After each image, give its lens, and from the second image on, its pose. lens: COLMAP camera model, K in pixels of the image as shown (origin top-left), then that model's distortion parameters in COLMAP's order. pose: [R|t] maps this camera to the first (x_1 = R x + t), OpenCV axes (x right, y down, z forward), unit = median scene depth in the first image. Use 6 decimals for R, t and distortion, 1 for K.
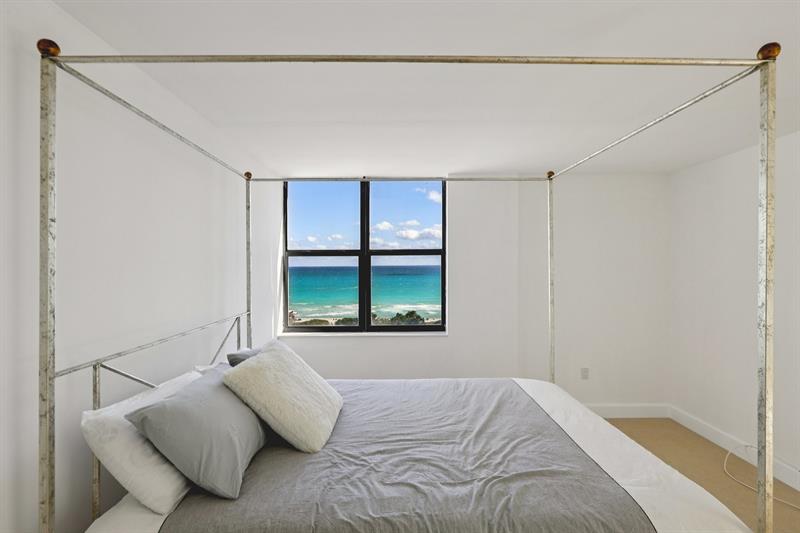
lens RADIAL K [[365.7, 0, 394.2], [0, 365.7, 267.9], [0, 0, 1]] dist [-0.004757, -0.001334]
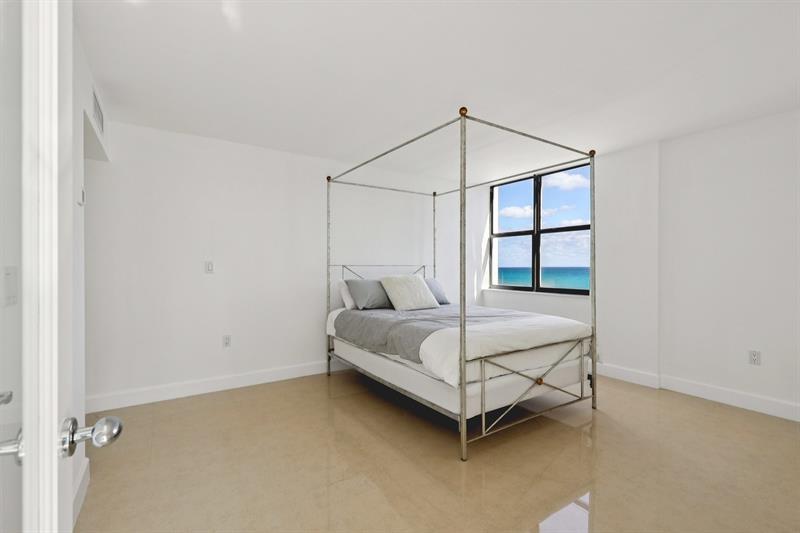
lens RADIAL K [[365.7, 0, 405.7], [0, 365.7, 267.8], [0, 0, 1]] dist [-0.004757, -0.001334]
pose [[0.571661, 0.014281, -0.820366, 0.980979], [-0.009107, 0.999897, 0.011060, 0.103797], [0.820440, 0.001148, 0.571732, -0.193254]]
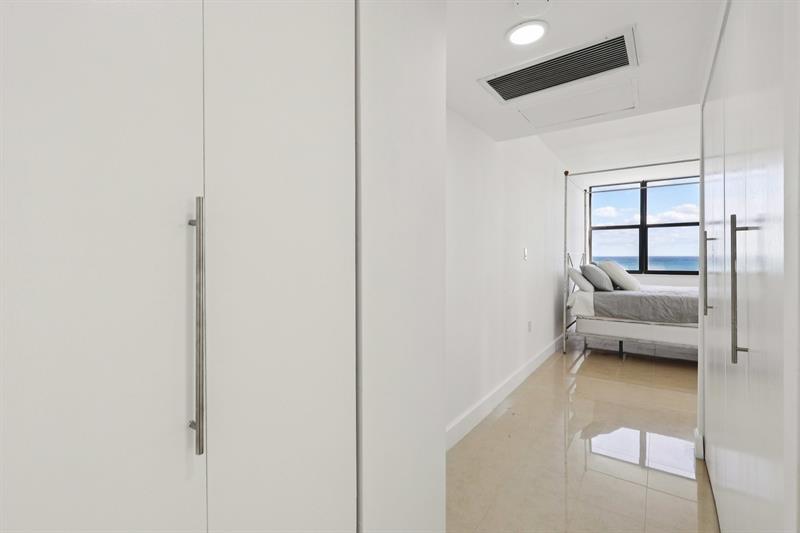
lens RADIAL K [[365.7, 0, 402.1], [0, 365.7, 262.2], [0, 0, 1]] dist [-0.004757, -0.001334]
pose [[0.817436, 0.008300, -0.575960, -0.028156], [-0.001218, 0.999919, 0.012680, 0.133623], [0.576019, -0.009663, 0.817379, -1.299999]]
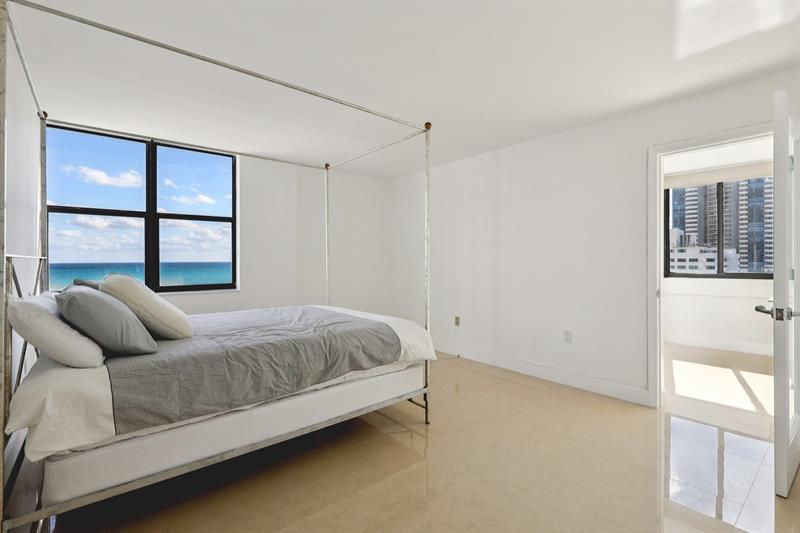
lens RADIAL K [[365.7, 0, 400.8], [0, 365.7, 262.8], [0, 0, 1]] dist [-0.004757, -0.001334]
pose [[0.770073, -0.003071, 0.637948, -0.258757], [0.003550, 0.999994, 0.000529, 0.123946], [-0.637946, 0.001858, 0.770079, -0.295719]]
